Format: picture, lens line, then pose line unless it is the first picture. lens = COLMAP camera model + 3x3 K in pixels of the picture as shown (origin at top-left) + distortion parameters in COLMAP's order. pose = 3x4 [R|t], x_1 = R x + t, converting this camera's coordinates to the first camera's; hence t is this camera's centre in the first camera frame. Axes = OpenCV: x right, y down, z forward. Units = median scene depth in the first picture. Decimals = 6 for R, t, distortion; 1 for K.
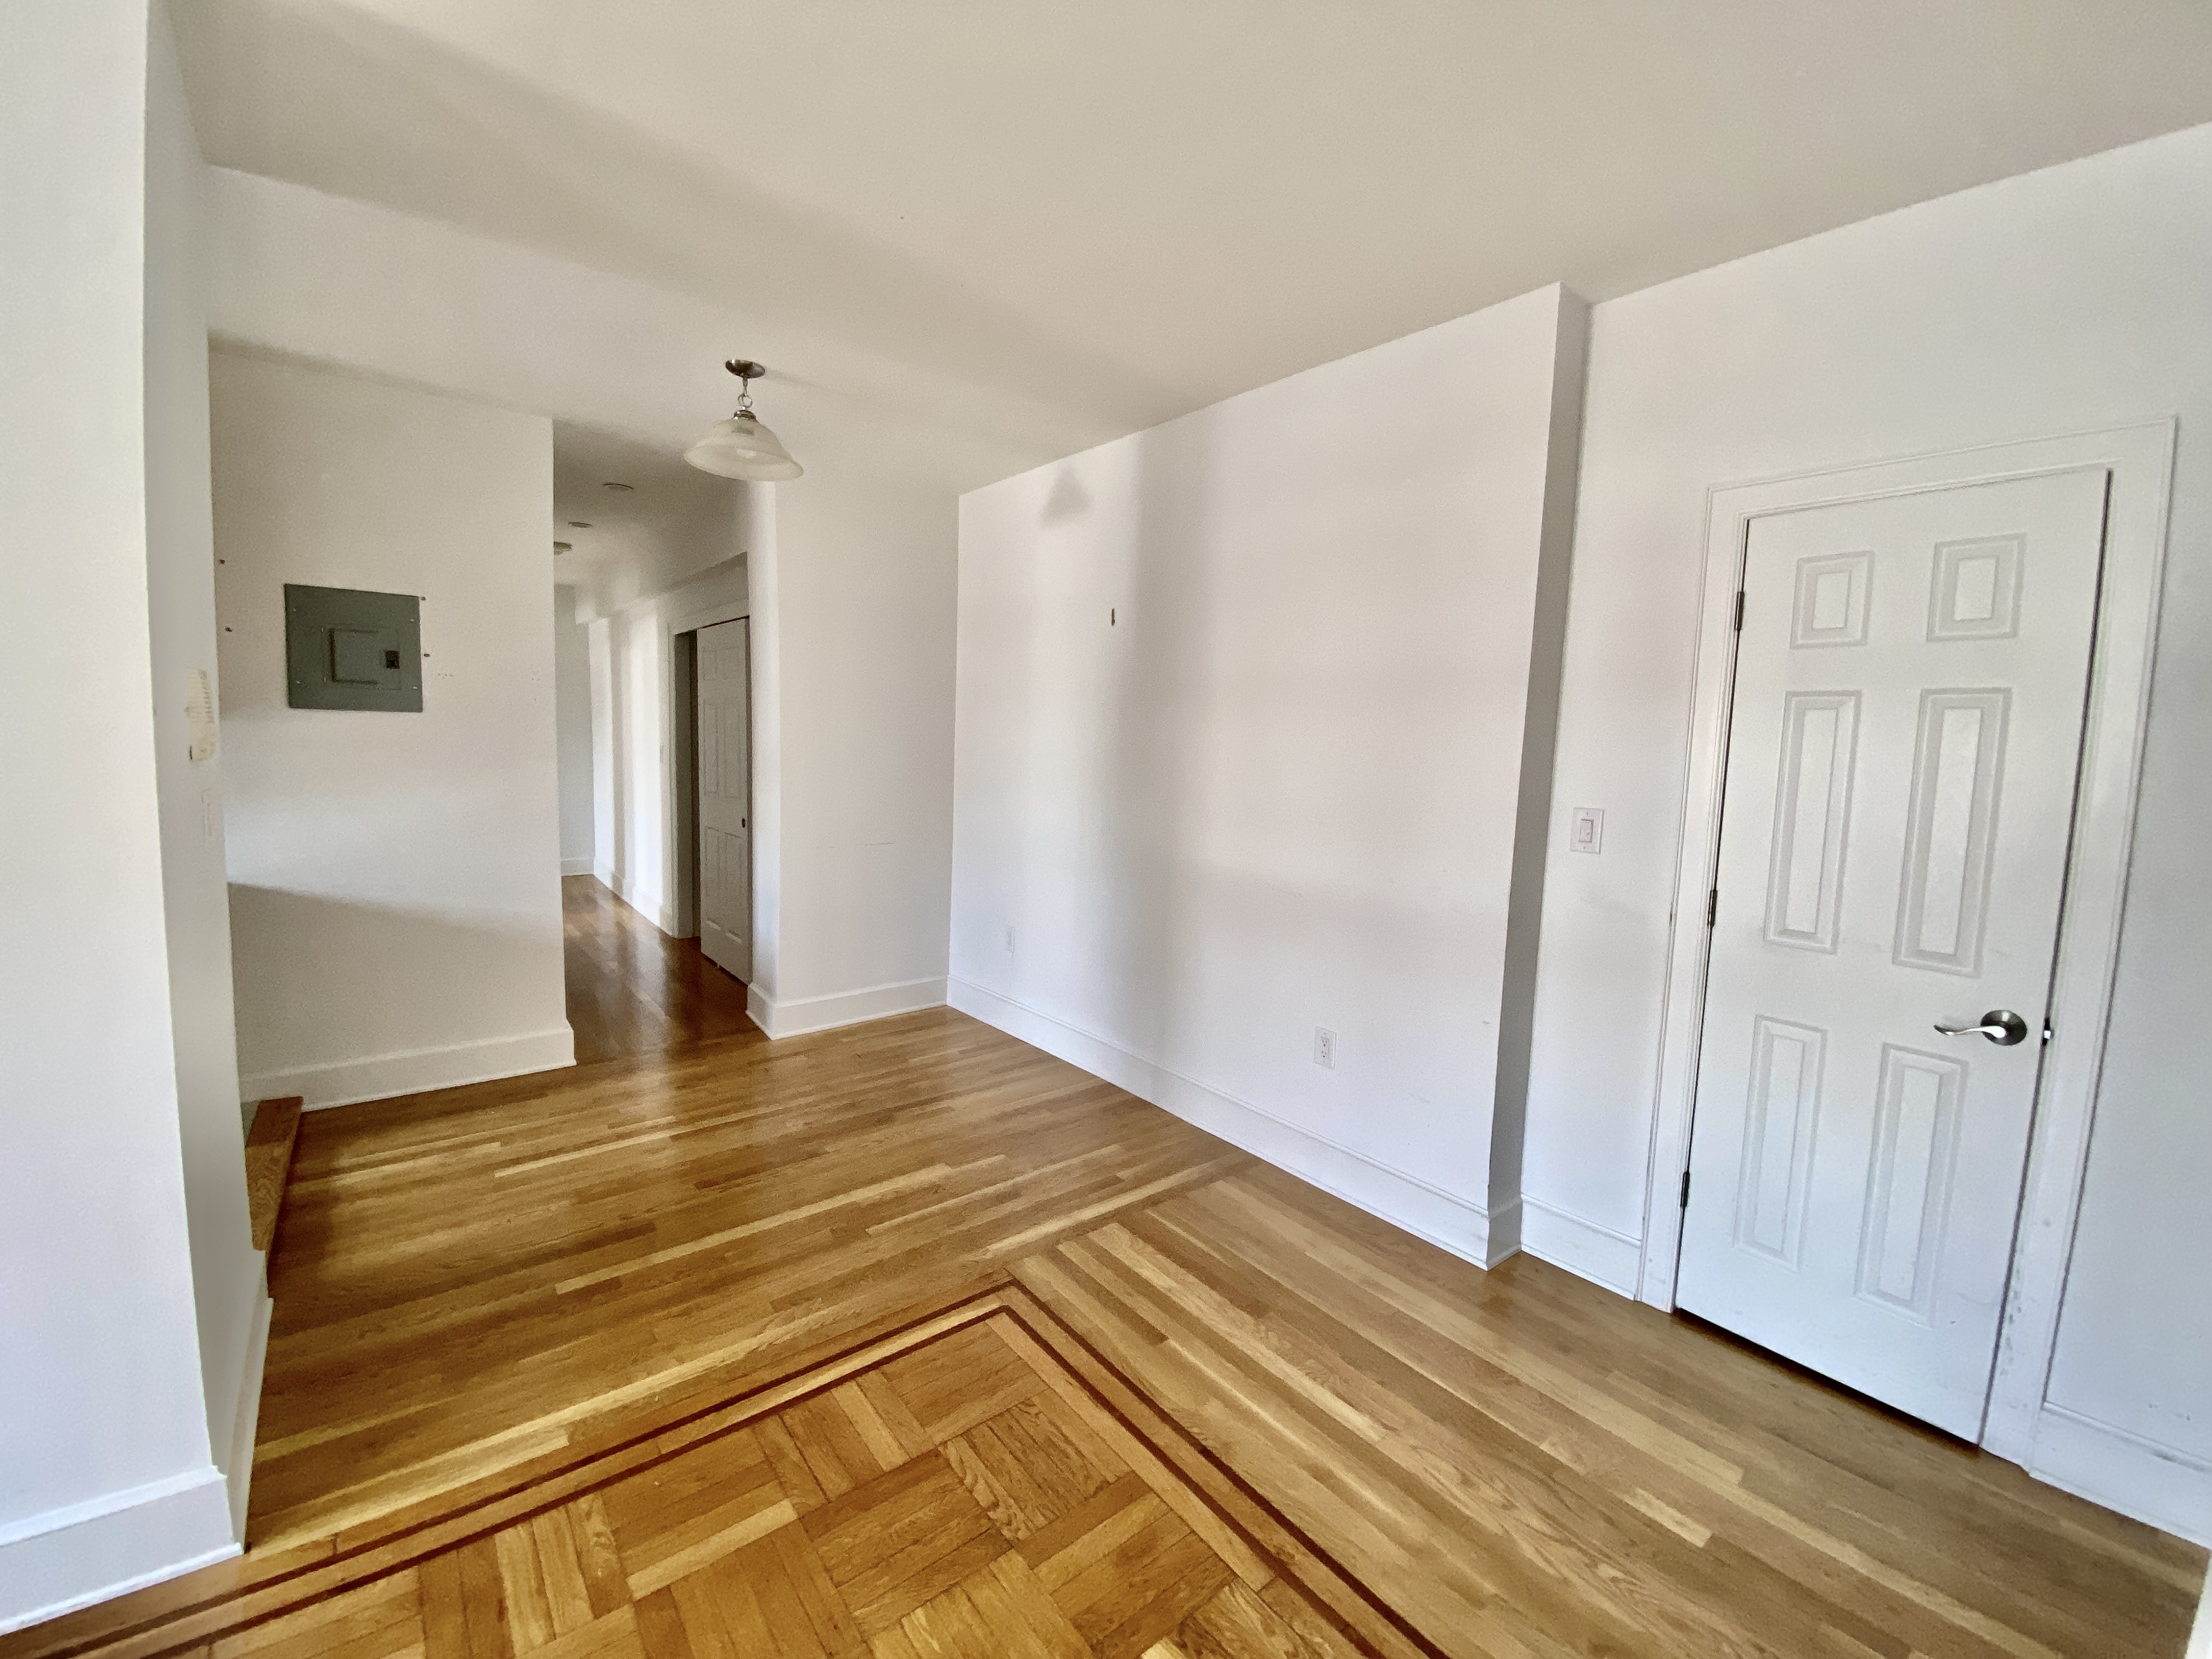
lens RADIAL K [[911.6, 0, 1094.8], [0, 911.6, 823.6], [0, 0, 1]] dist [0.012826, -0.003345]
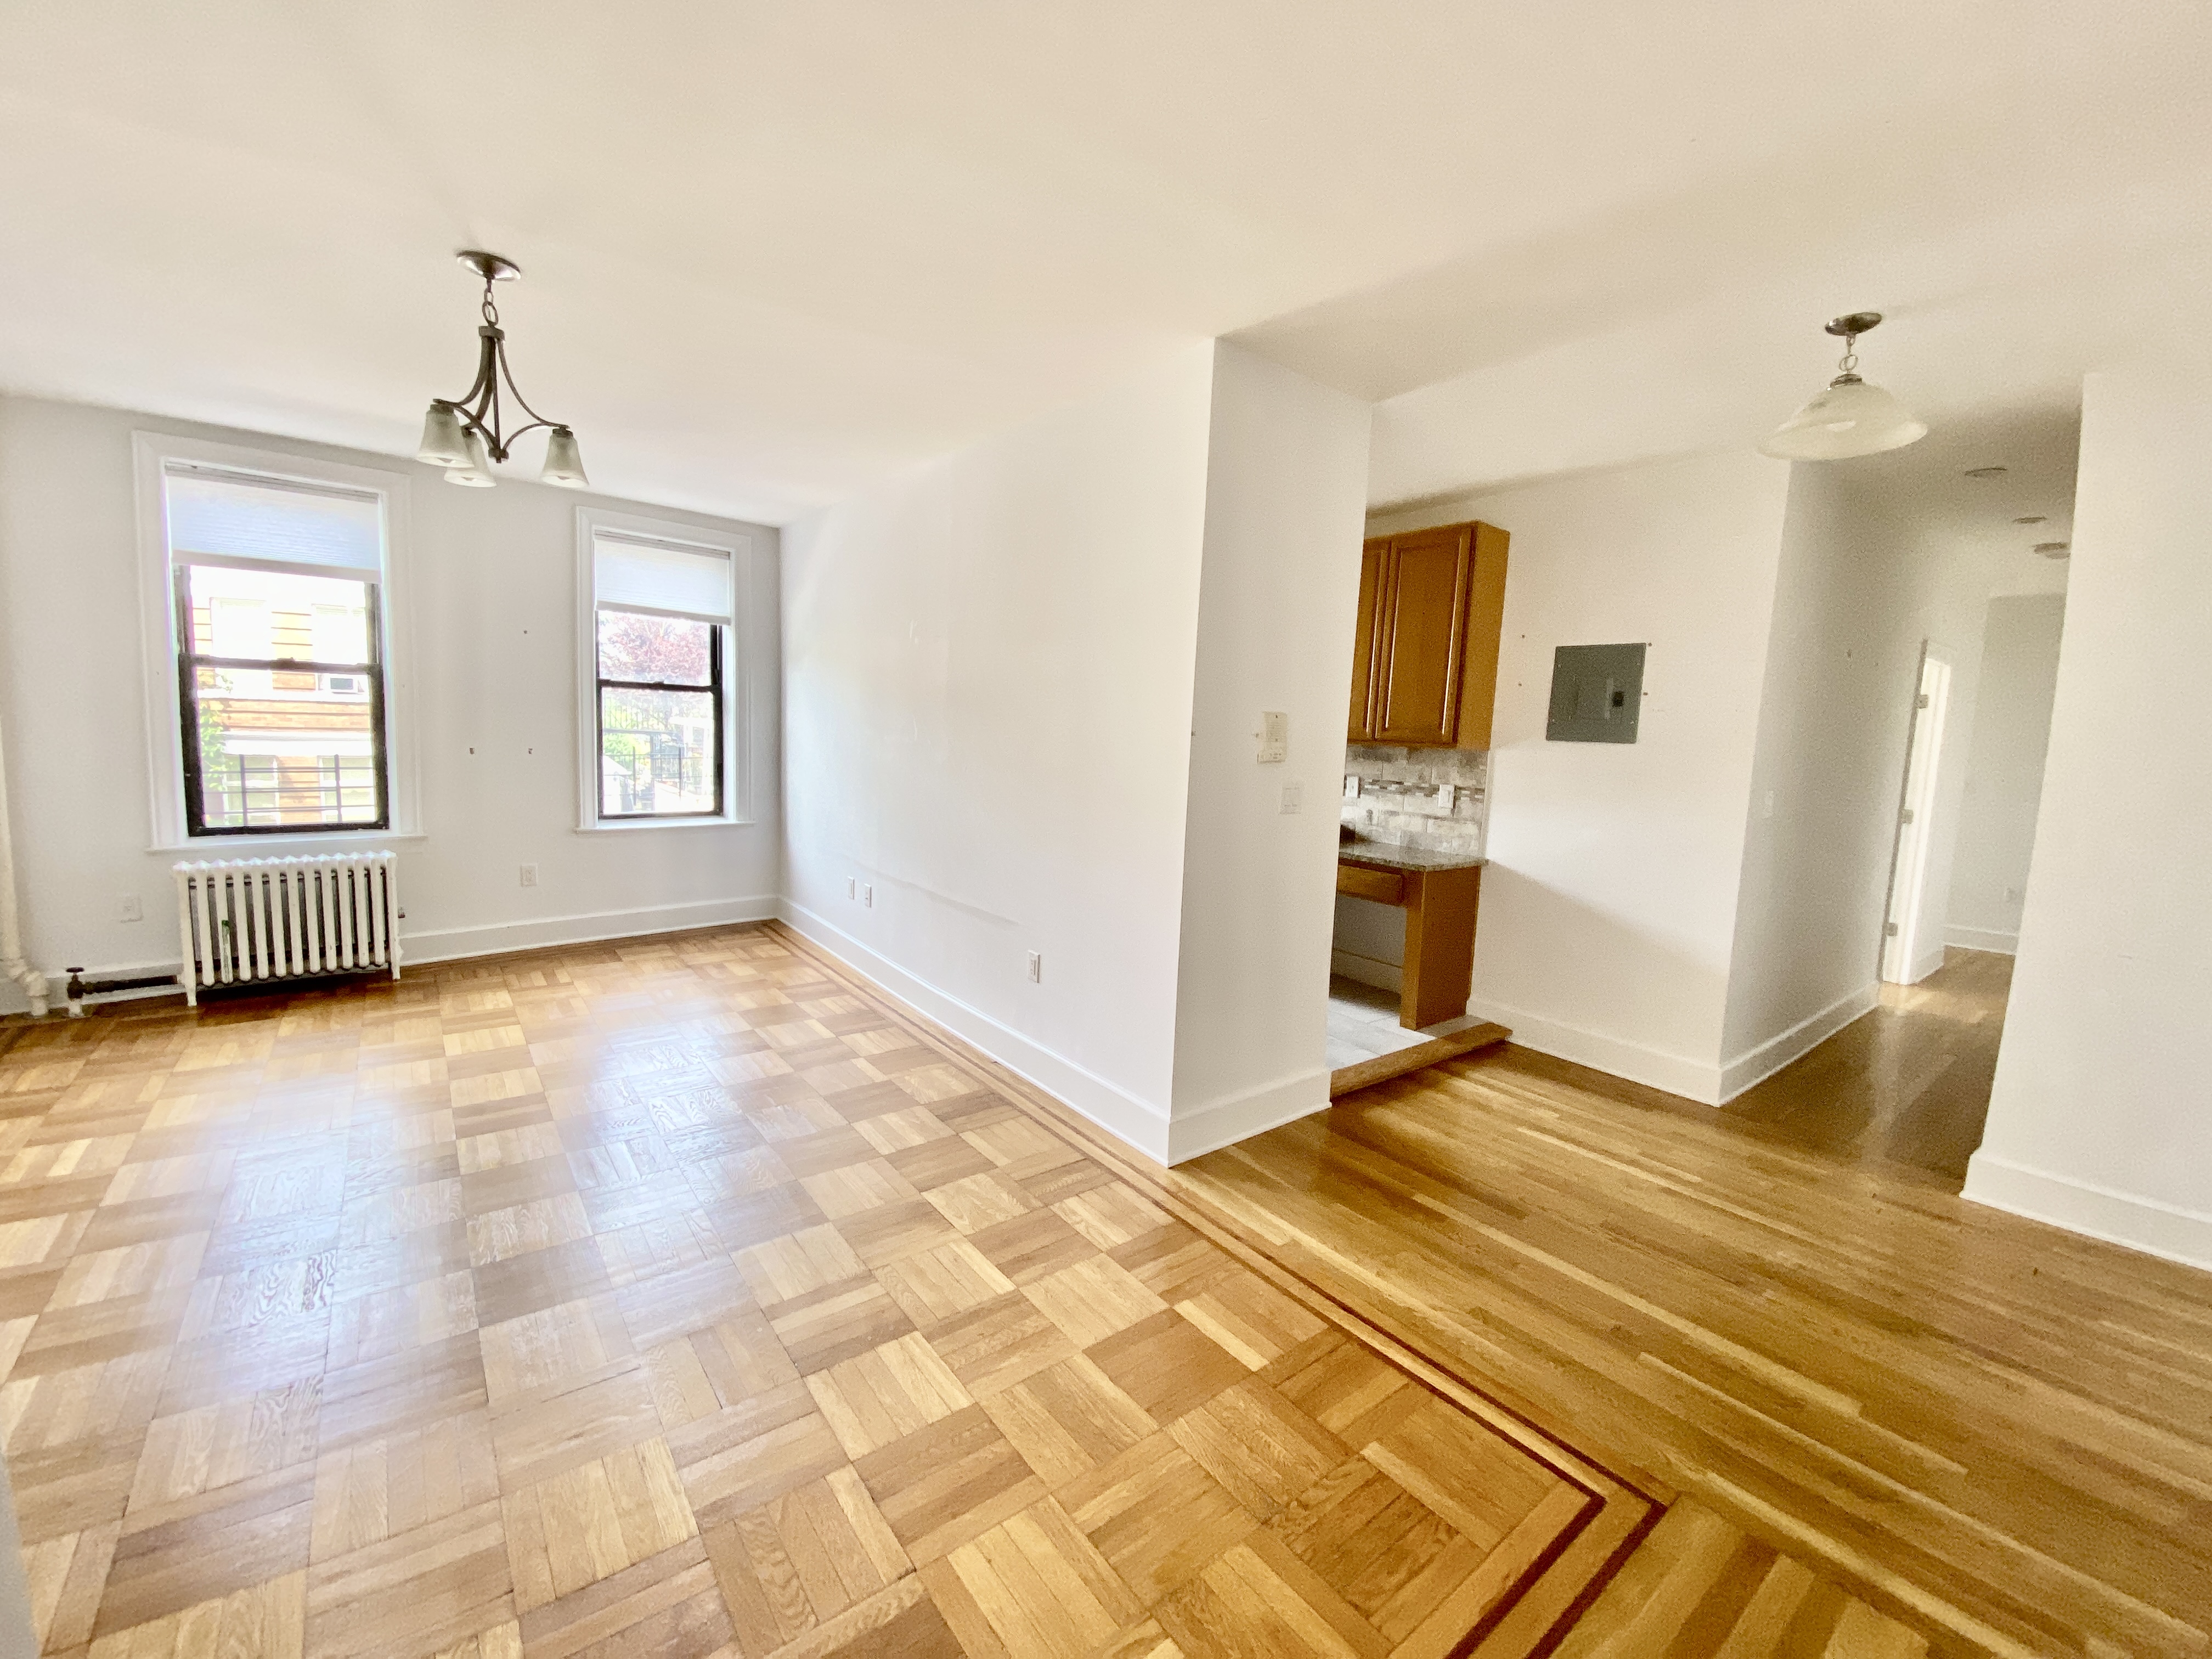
lens RADIAL K [[911.6, 0, 1098.1], [0, 911.6, 828.2], [0, 0, 1]] dist [0.012826, -0.003345]
pose [[0.004840, 0.089479, -0.995977, 0.524519], [-0.139420, 0.986321, 0.087934, -0.030860], [0.990222, 0.138433, 0.017249, 0.415211]]
